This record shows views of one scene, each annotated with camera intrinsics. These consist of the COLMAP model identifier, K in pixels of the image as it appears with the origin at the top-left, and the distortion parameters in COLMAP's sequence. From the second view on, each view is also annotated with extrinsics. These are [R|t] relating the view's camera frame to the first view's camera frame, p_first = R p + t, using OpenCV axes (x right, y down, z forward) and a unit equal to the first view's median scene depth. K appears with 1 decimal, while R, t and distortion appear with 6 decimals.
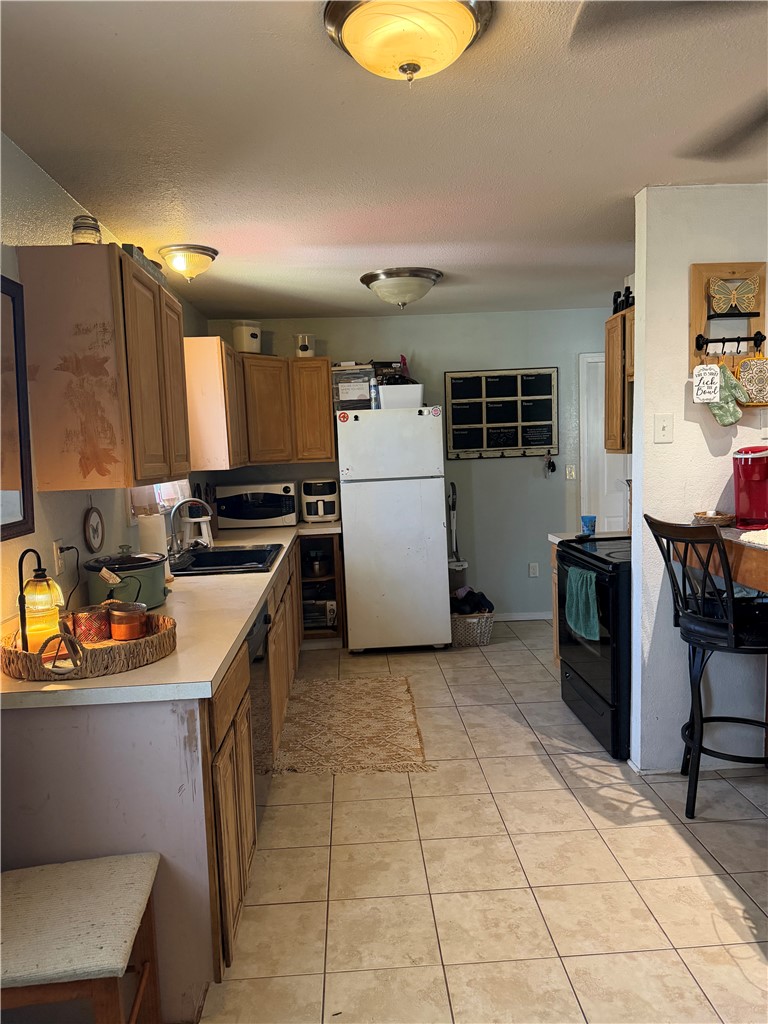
lens RADIAL K [[734.5, 0, 384.0], [0, 734.5, 512.0], [0, 0, 1]] dist [0.002917, 0.000029]
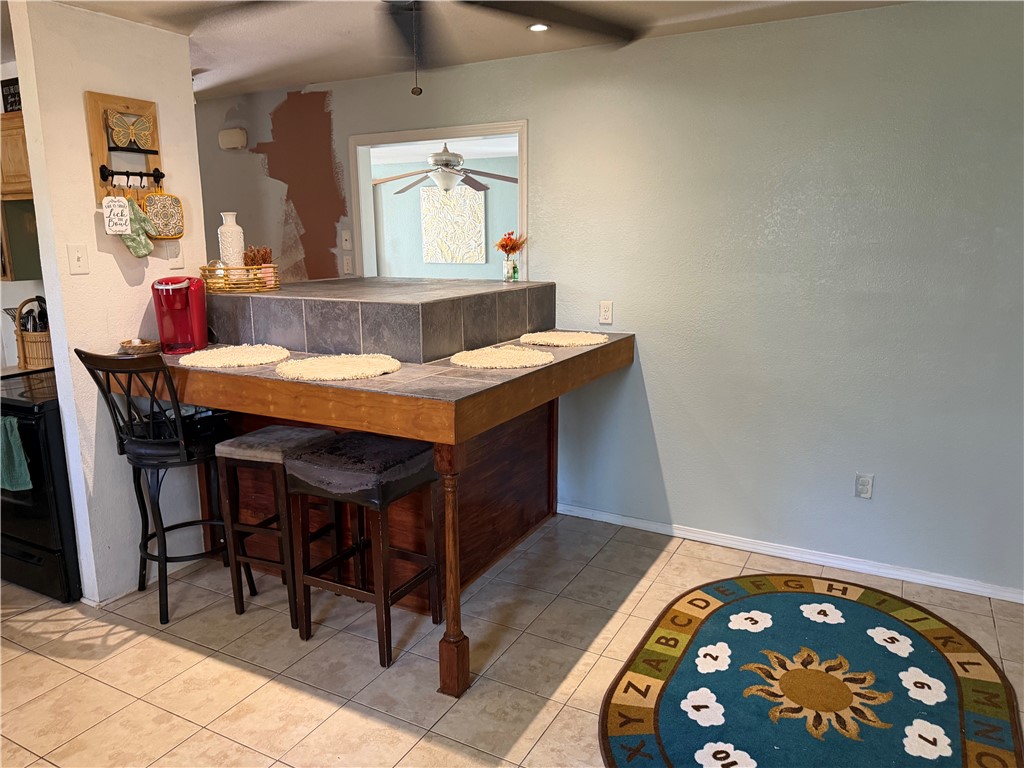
lens RADIAL K [[734.5, 0, 512.0], [0, 734.5, 384.0], [0, 0, 1]] dist [0.002917, 0.000029]
pose [[0.516026, -0.139384, 0.845157, -0.174869], [0.065497, 0.990204, 0.123314, -0.032896], [-0.854065, -0.008278, 0.520100, -0.002631]]
